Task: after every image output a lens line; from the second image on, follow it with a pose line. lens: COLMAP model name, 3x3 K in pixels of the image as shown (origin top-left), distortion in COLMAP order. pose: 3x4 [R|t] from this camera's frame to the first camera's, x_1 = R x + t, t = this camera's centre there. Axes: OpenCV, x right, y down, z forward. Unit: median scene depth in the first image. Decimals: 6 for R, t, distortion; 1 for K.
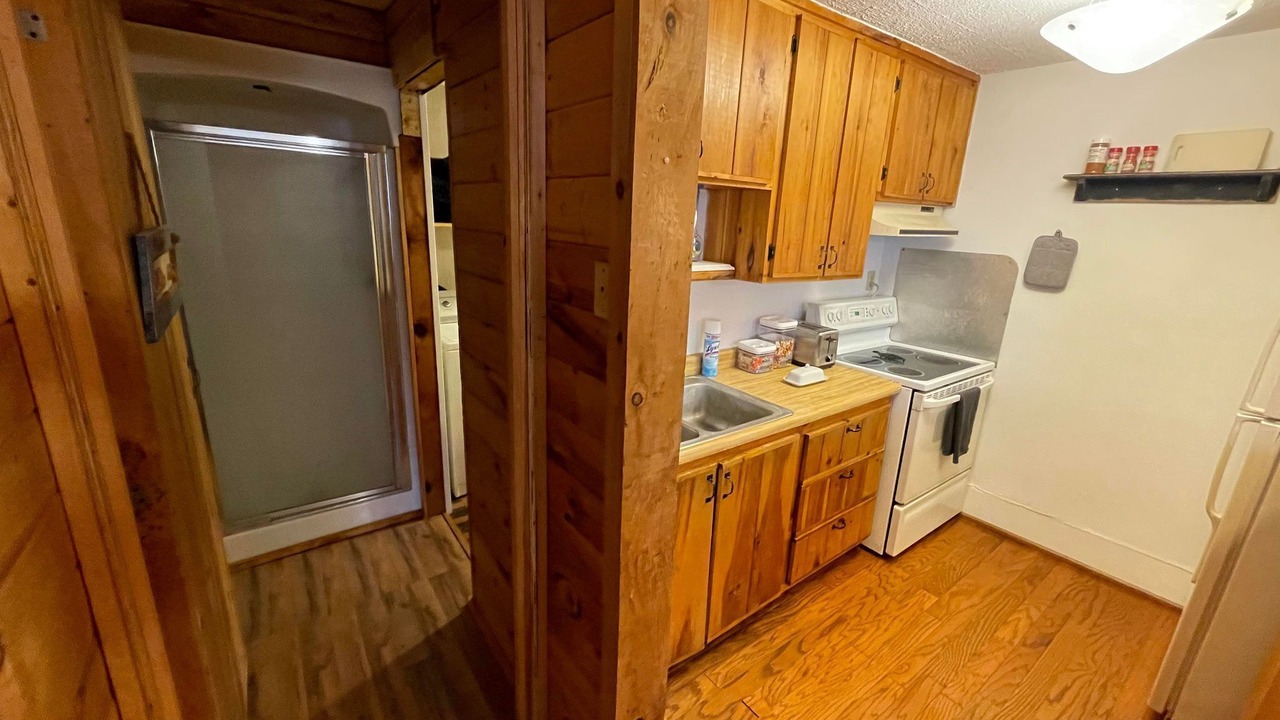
lens RADIAL K [[519.1, 0, 639.6], [0, 519.1, 358.7], [0, 0, 1]] dist [-0.003139, -0.000108]
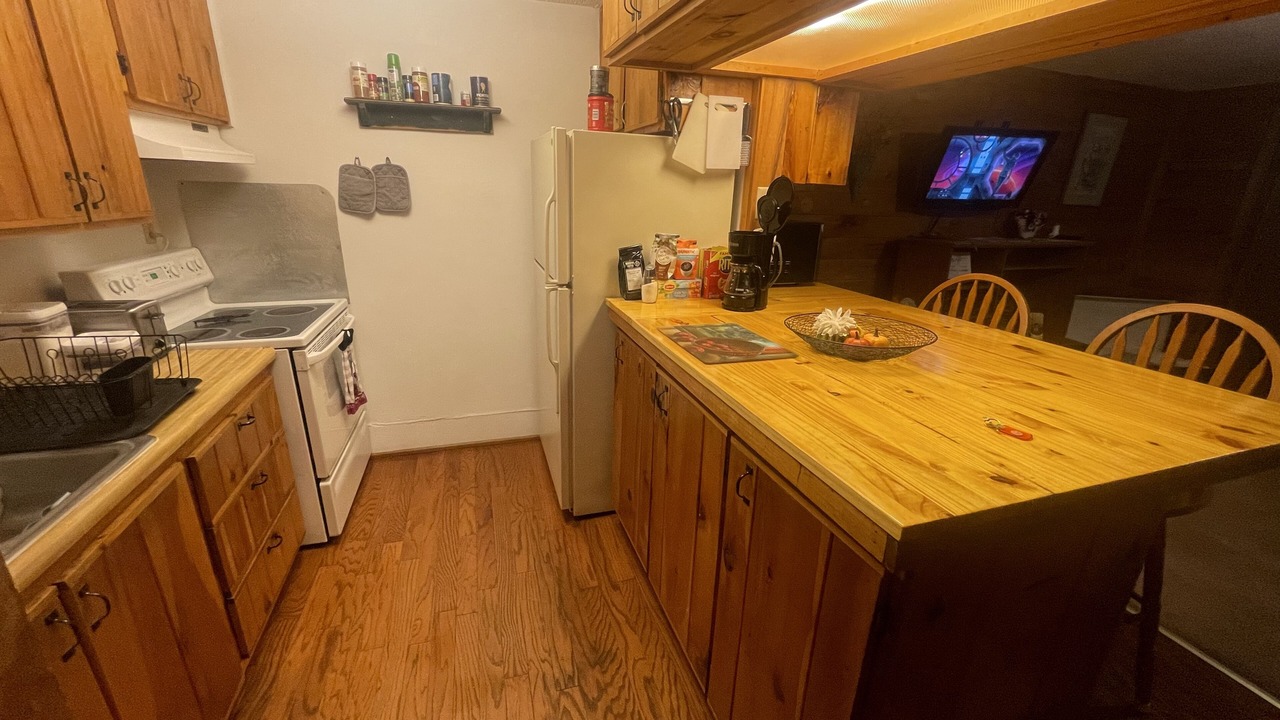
lens RADIAL K [[519.1, 0, 639.6], [0, 519.1, 358.7], [0, 0, 1]] dist [-0.003139, -0.000108]
pose [[0.330325, -0.325111, 0.886108, -0.033776], [0.238457, 0.937097, 0.254927, -0.005233], [-0.913249, 0.127090, 0.387071, 0.169089]]
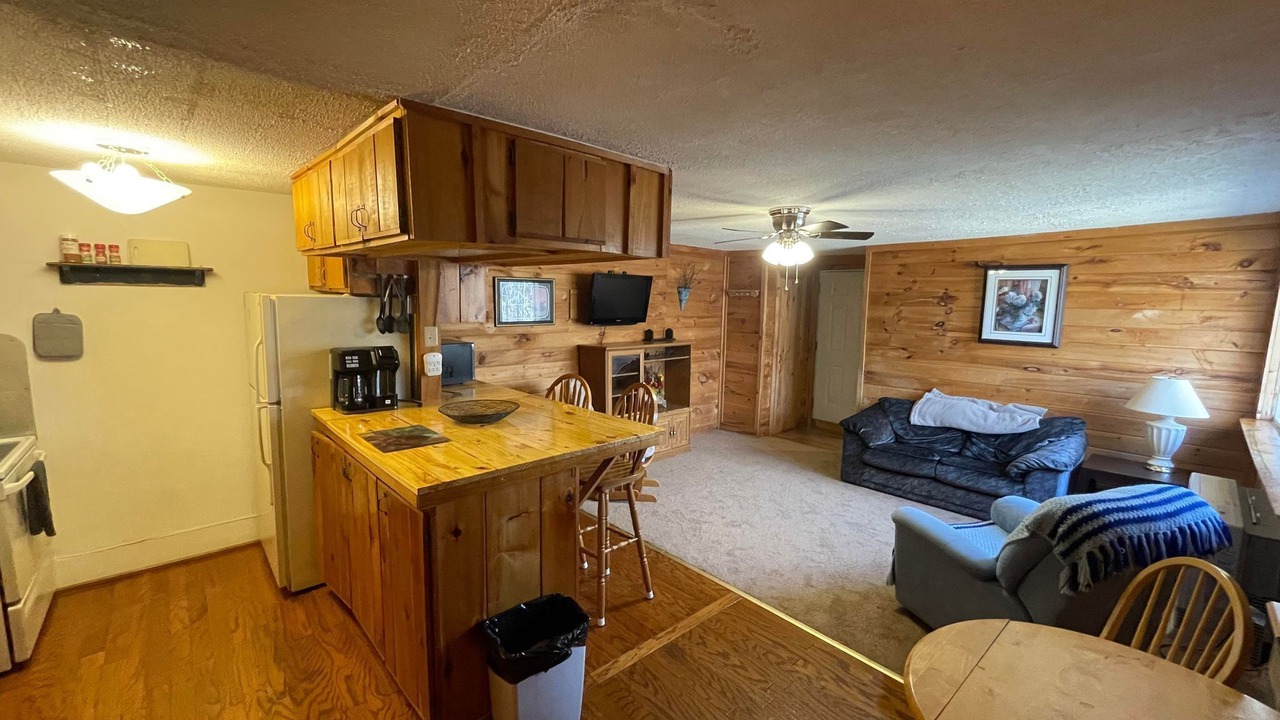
lens RADIAL K [[519.1, 0, 639.6], [0, 519.1, 358.7], [0, 0, 1]] dist [-0.003139, -0.000108]
pose [[-0.099011, -0.160226, 0.982102, -0.491966], [0.244711, 0.952722, 0.180104, -0.034060], [-0.964528, 0.258163, -0.055121, -0.163656]]
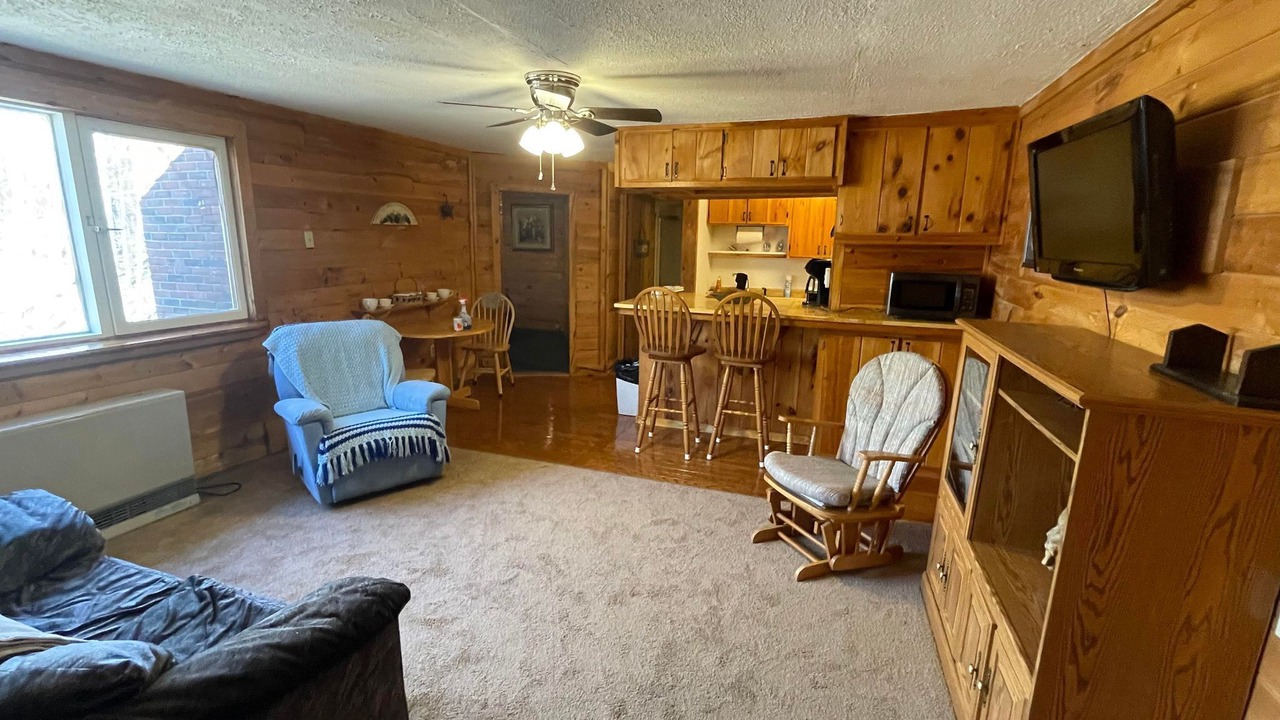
lens RADIAL K [[575.3, 0, 640.0], [0, 575.3, 360.0], [0, 0, 1]] dist [-0.010501, 0.000092]
pose [[0.568436, 0.140918, -0.810569, 2.142925], [-0.212255, 0.976989, 0.021001, 0.446182], [0.794876, 0.160110, 0.585266, -1.226817]]
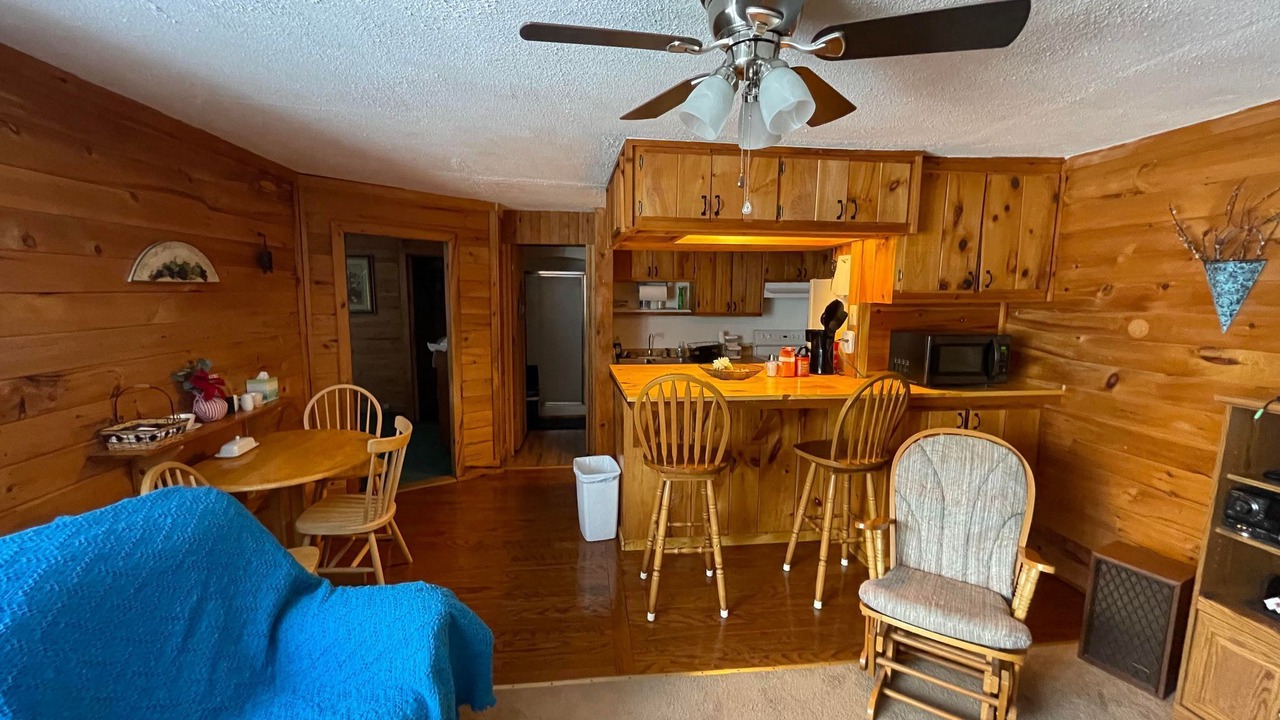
lens RADIAL K [[519.1, 0, 639.6], [0, 519.1, 358.7], [0, 0, 1]] dist [-0.003139, -0.000108]
pose [[0.868584, 0.025235, -0.494899, 1.154373], [-0.101942, 0.986441, -0.128617, 0.386770], [0.484943, 0.162166, 0.859379, -1.209102]]
